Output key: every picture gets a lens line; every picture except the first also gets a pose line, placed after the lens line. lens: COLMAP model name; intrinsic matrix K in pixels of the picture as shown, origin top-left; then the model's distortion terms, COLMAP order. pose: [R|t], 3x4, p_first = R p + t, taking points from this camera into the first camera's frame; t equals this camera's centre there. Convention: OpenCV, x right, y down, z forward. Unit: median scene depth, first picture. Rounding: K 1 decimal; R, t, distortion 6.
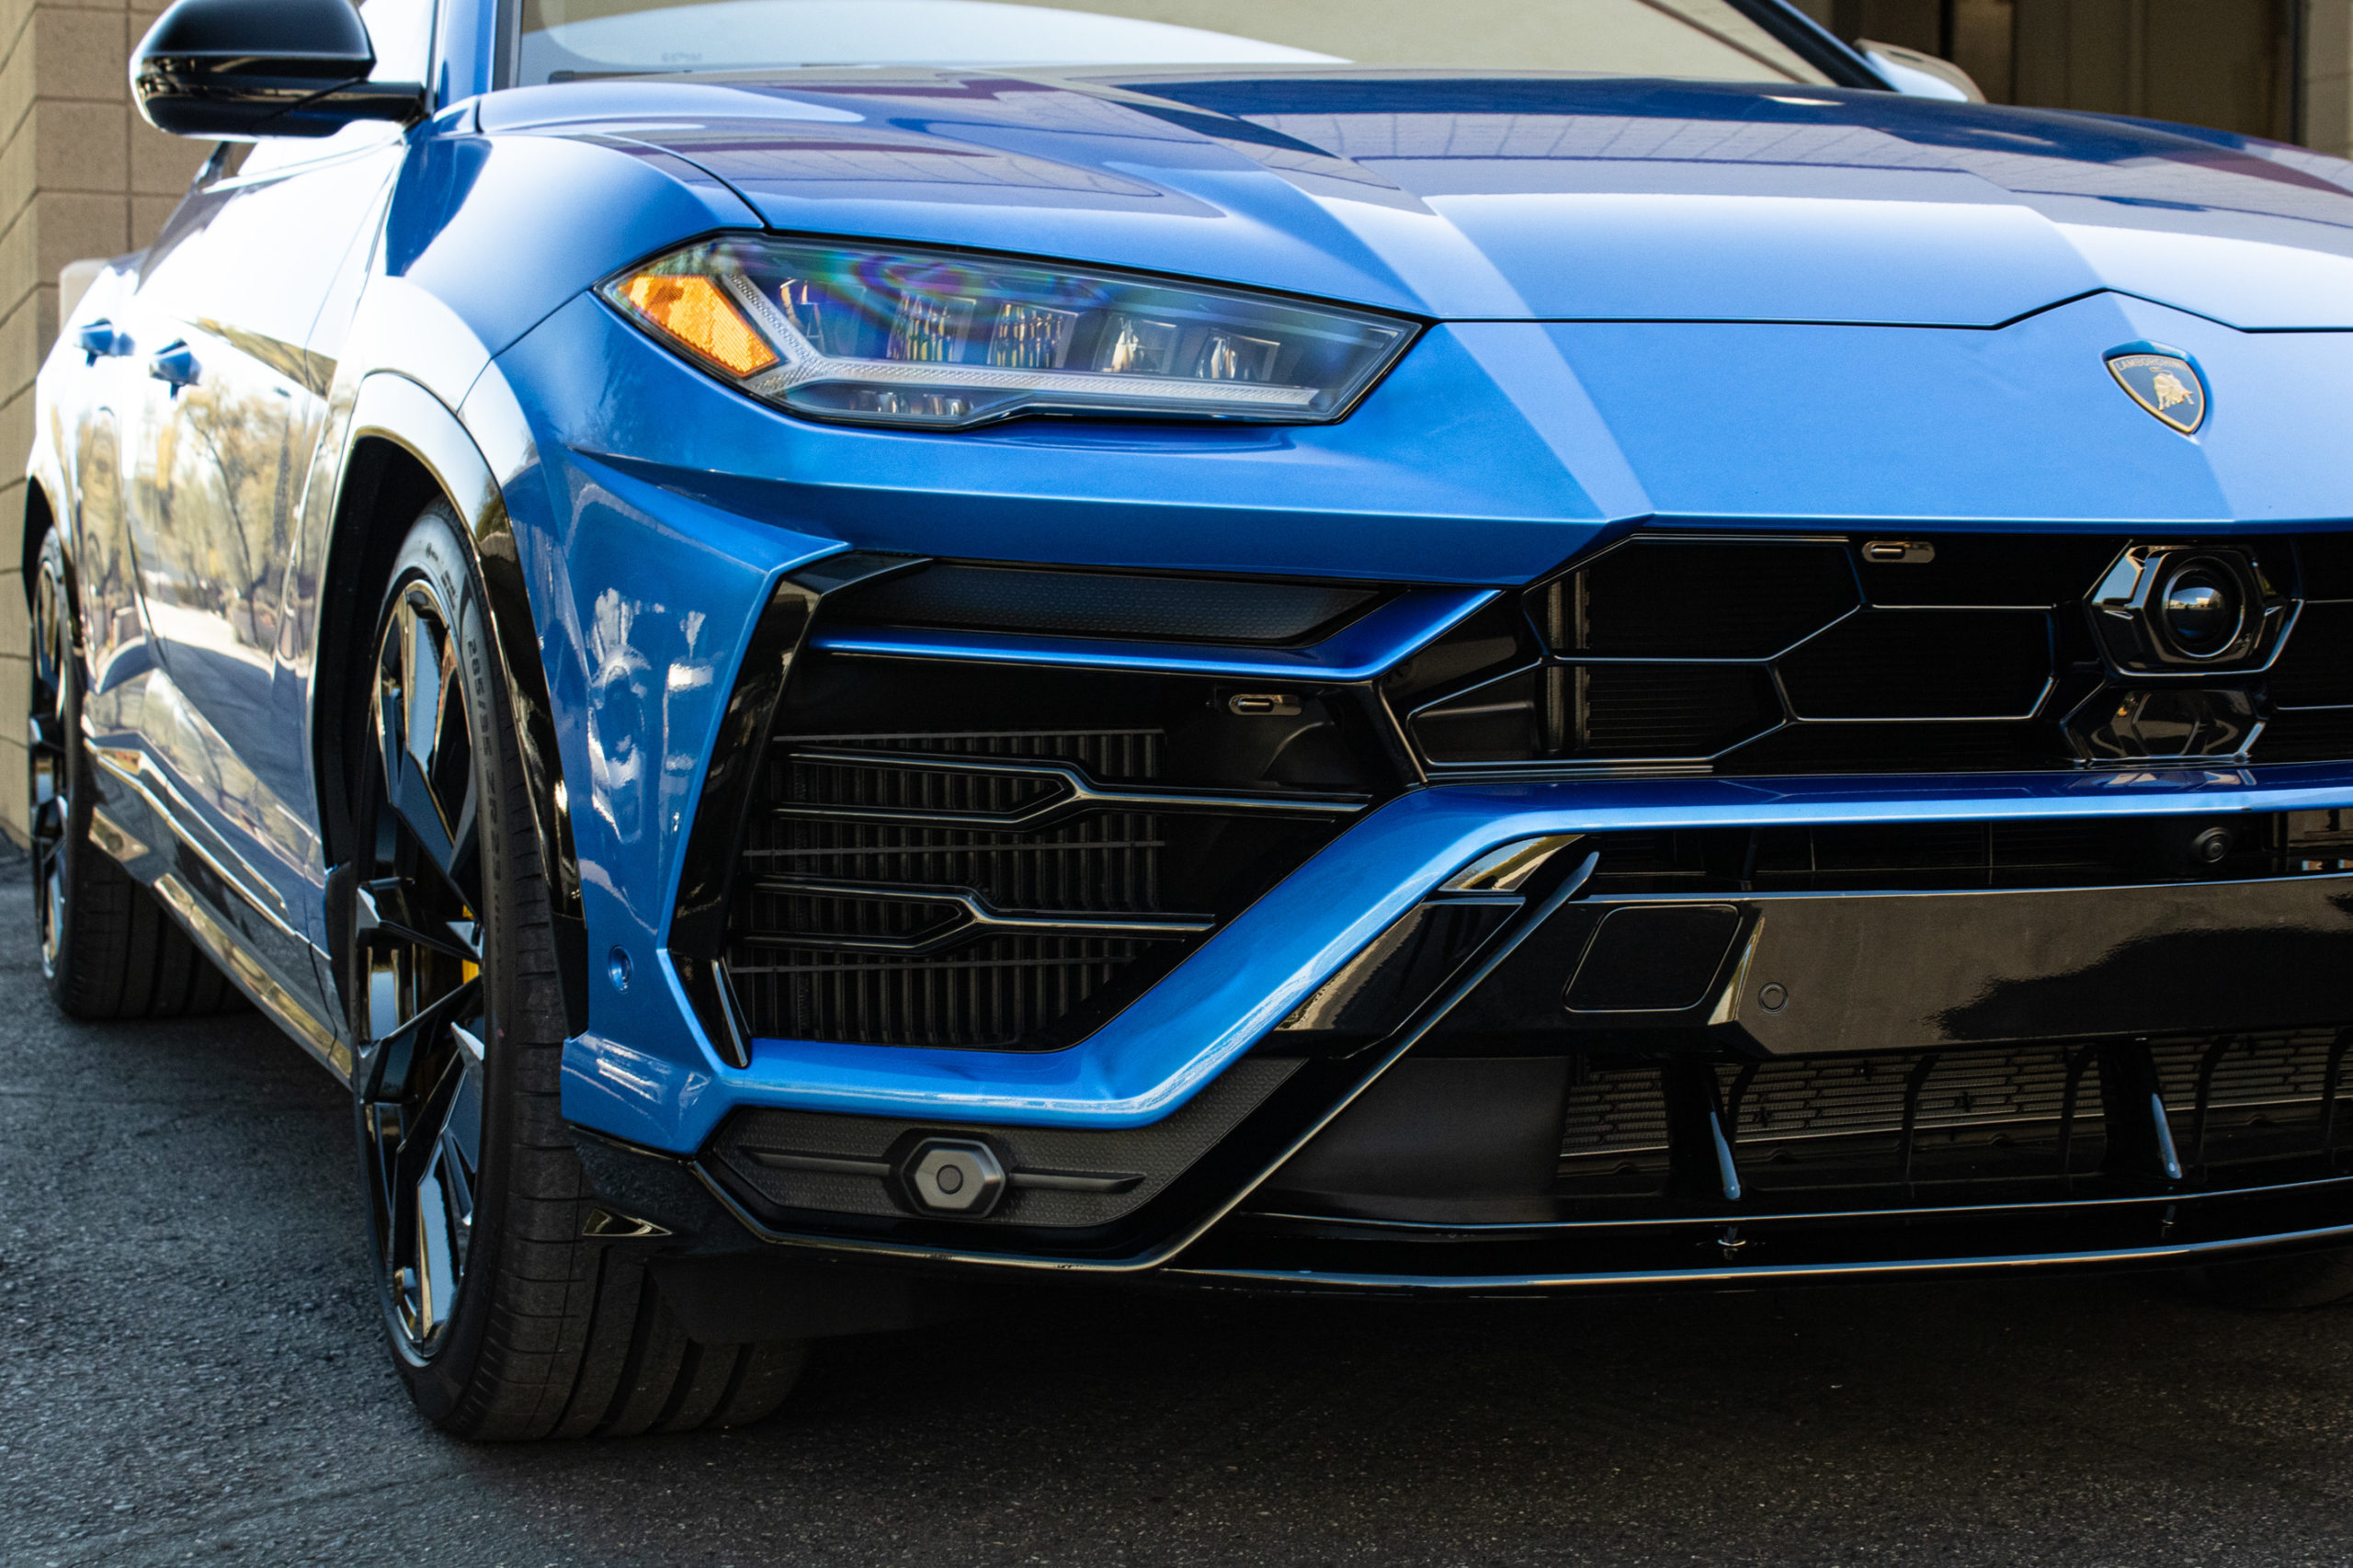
lens RADIAL K [[3840.2, 0, 1176.5], [0, 3840.2, 784.0], [0, 0, 1]] dist [-0.048198, 0.144662]
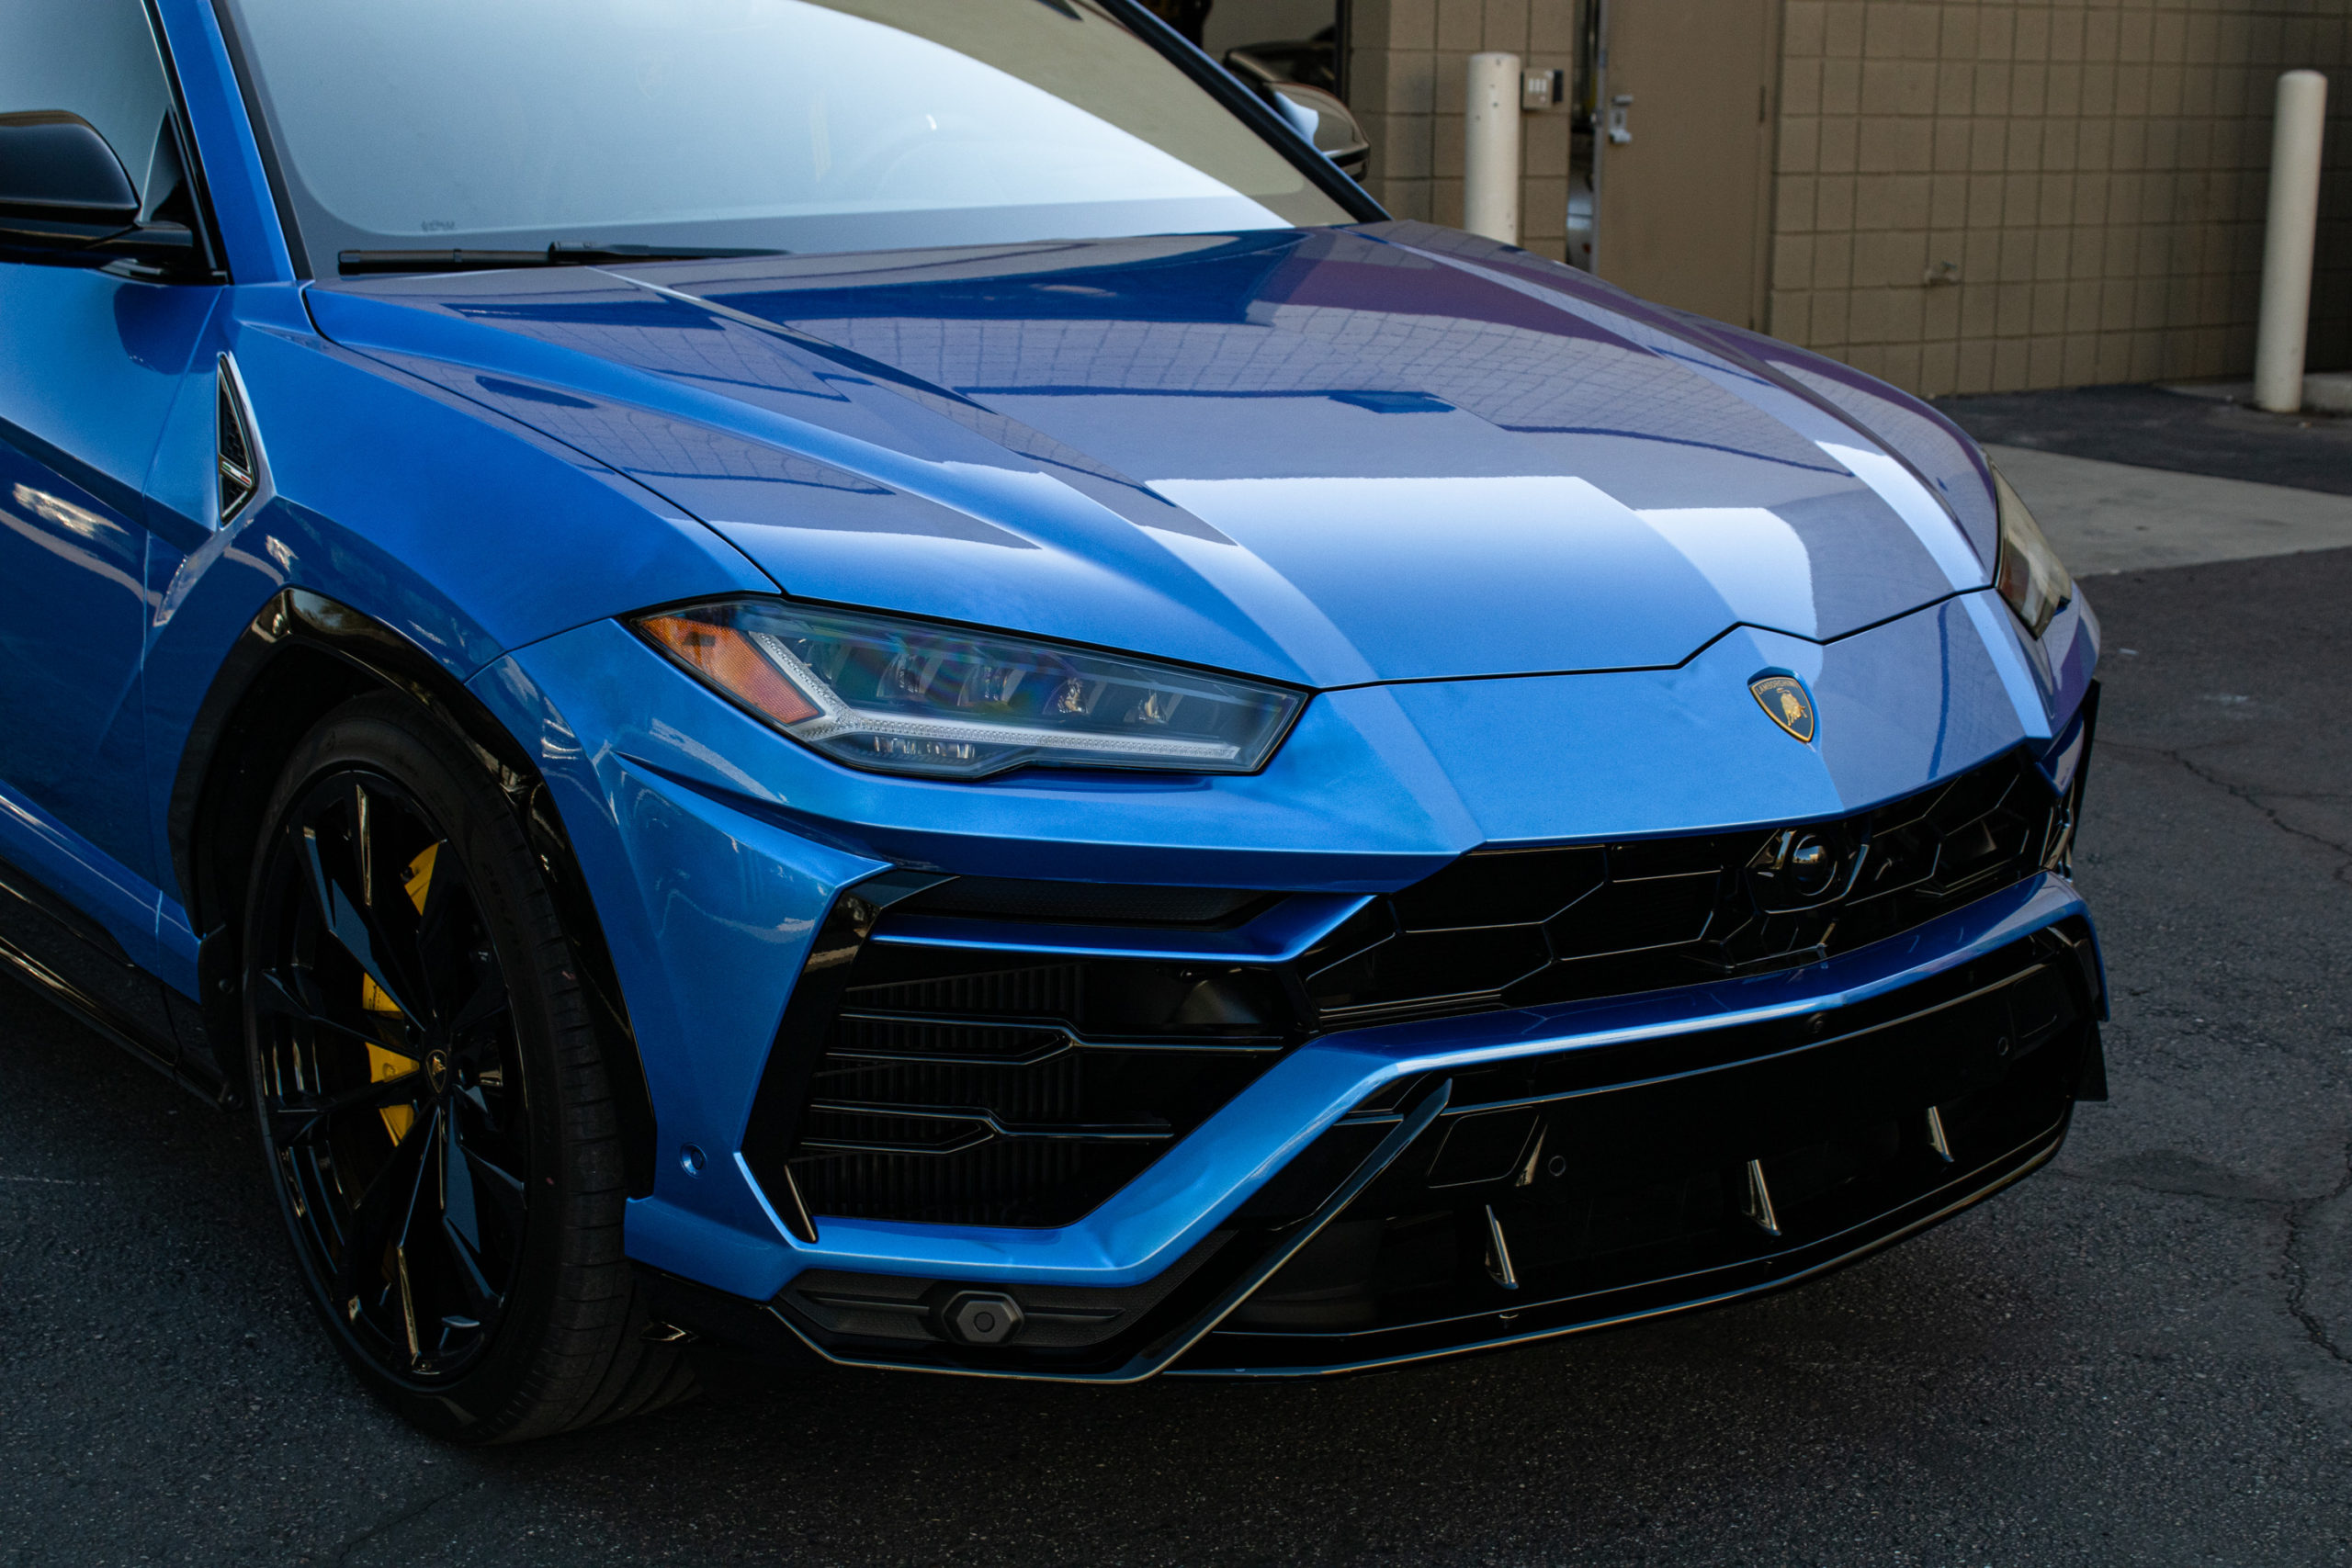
lens RADIAL K [[3584.6, 0, 1176.0], [0, 3584.6, 784.0], [0, 0, 1]] dist [-0.030102, 0.012025]
pose [[0.959932, -0.045834, 0.276460, -0.340031], [0.002974, 0.988145, 0.153497, -0.285980], [-0.280218, -0.146524, 0.948688, -0.216236]]
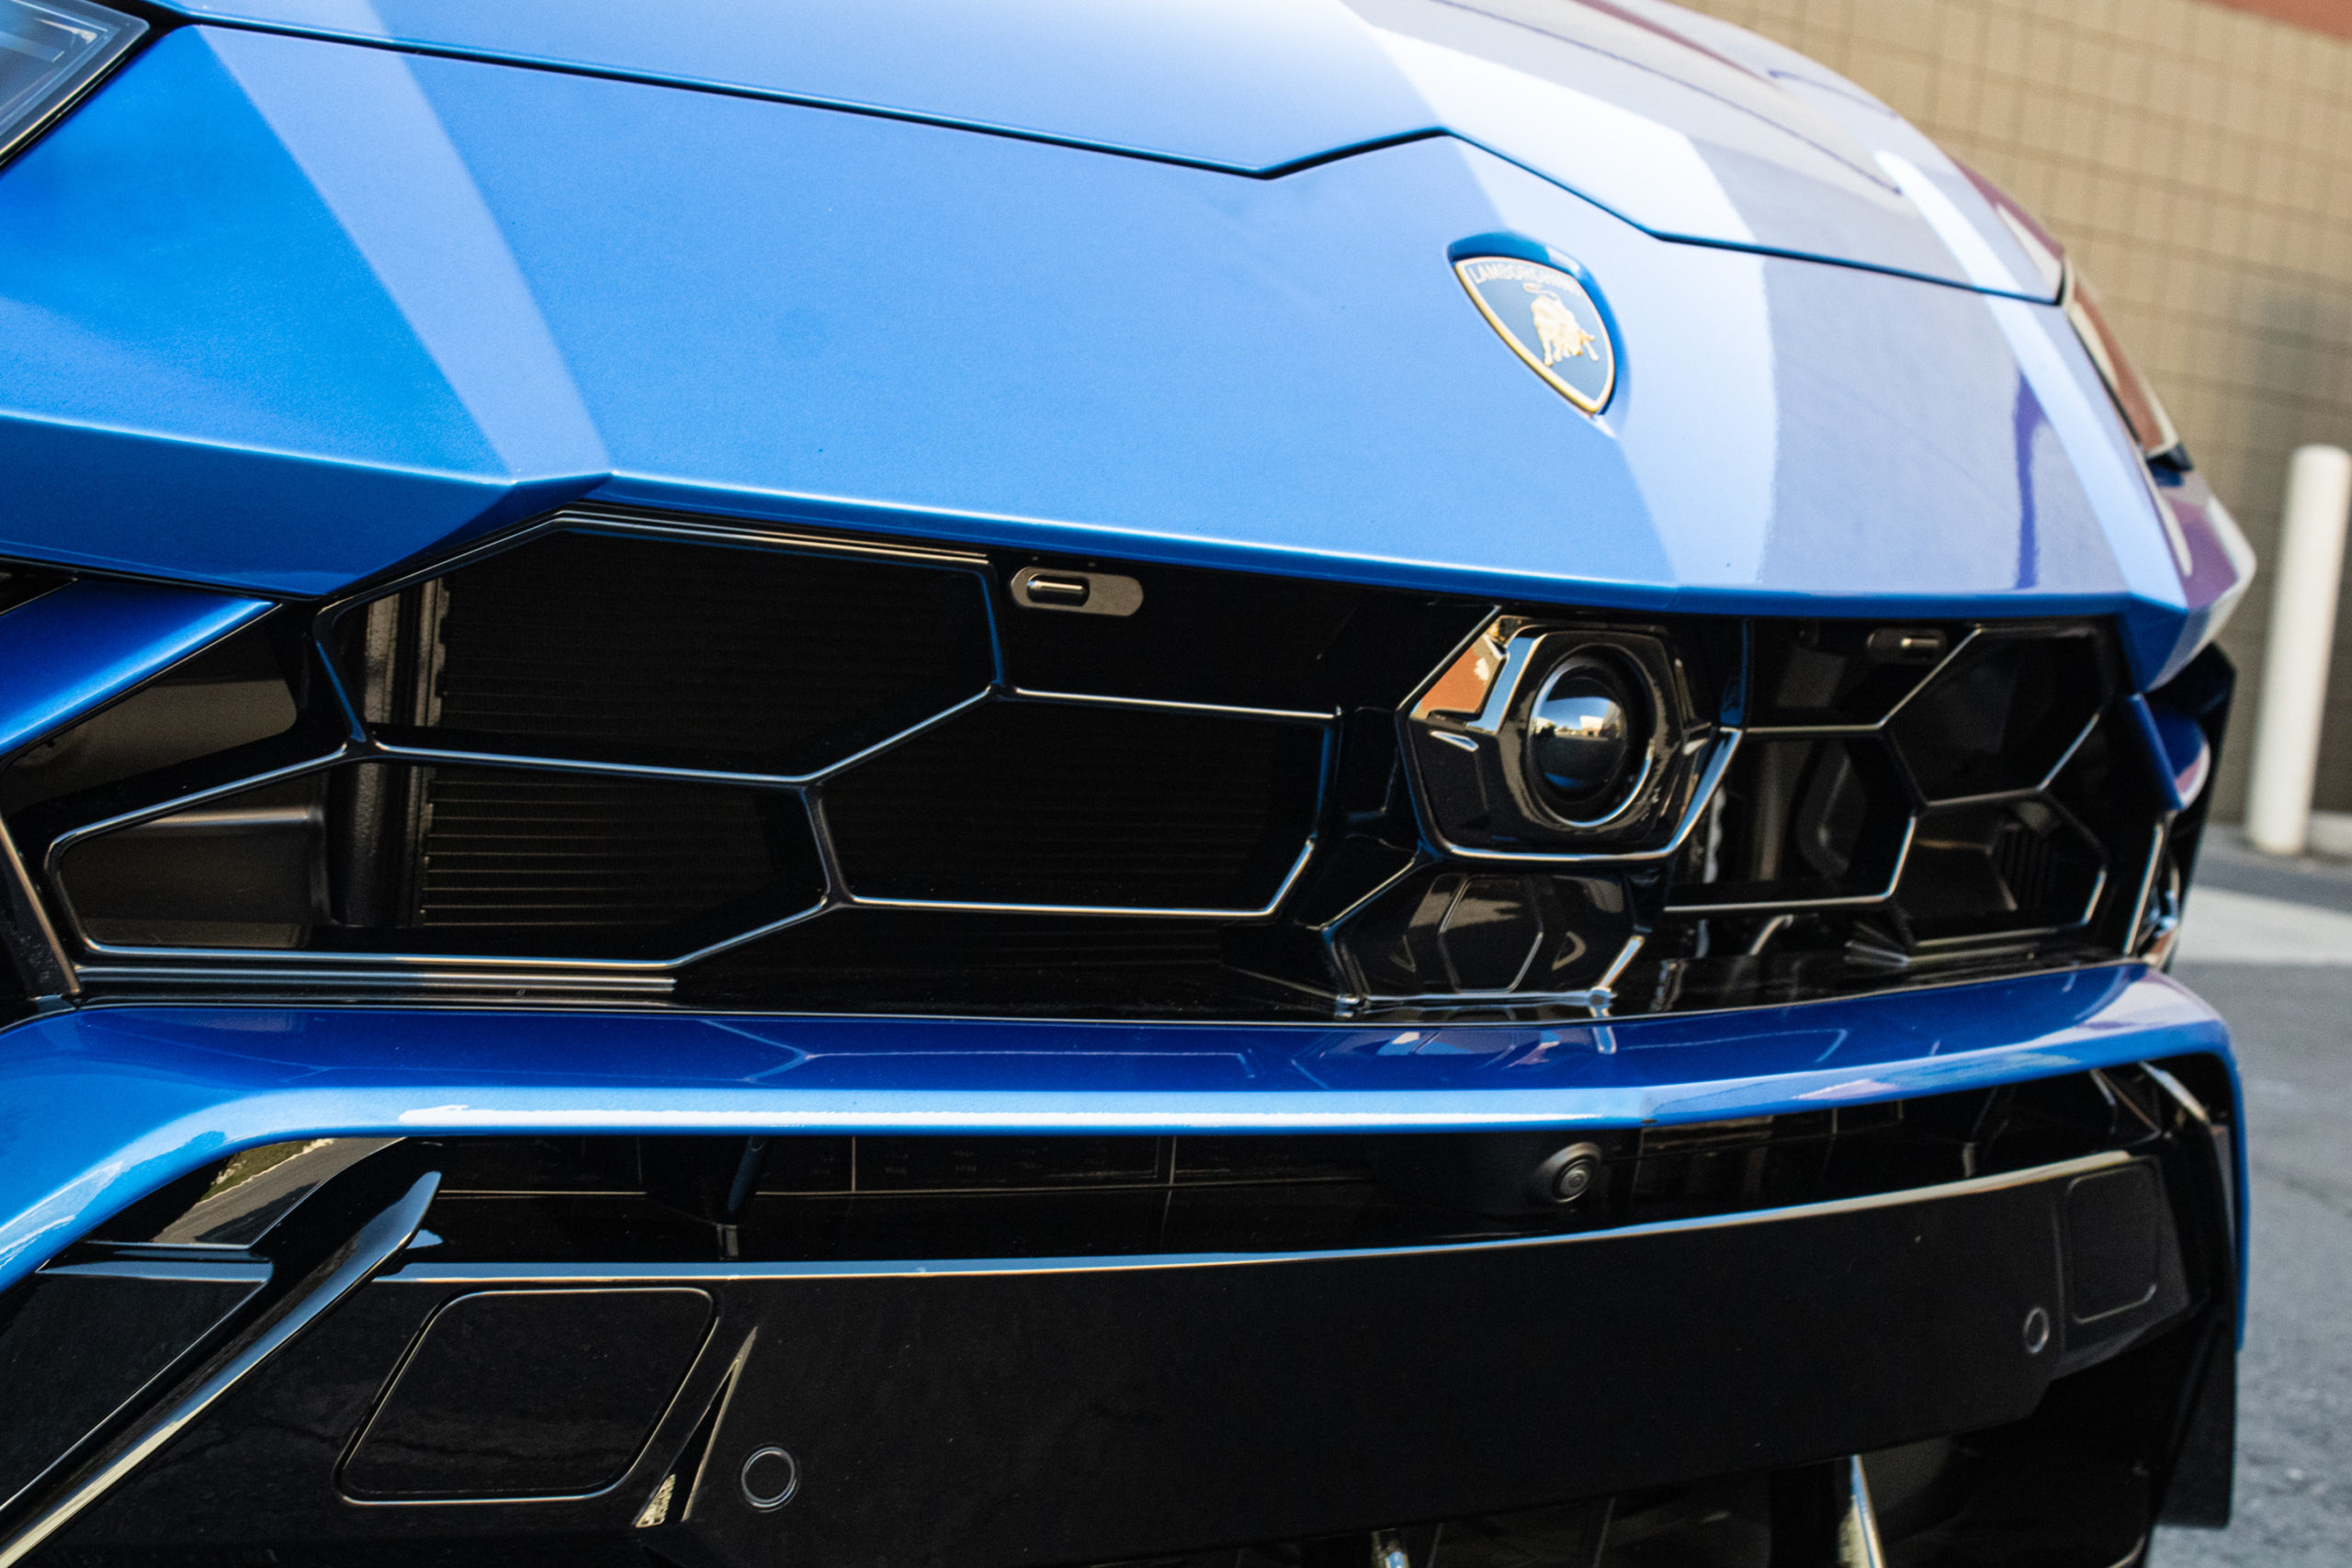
lens RADIAL K [[3838.2, 0, 1176.0], [0, 3838.2, 784.0], [0, 0, 1]] dist [-0.048198, 0.144662]
pose [[0.948244, 0.073735, 0.308864, 0.045020], [-0.084758, 0.996150, 0.022405, -0.046874], [-0.306022, -0.047424, 0.950842, 0.503735]]
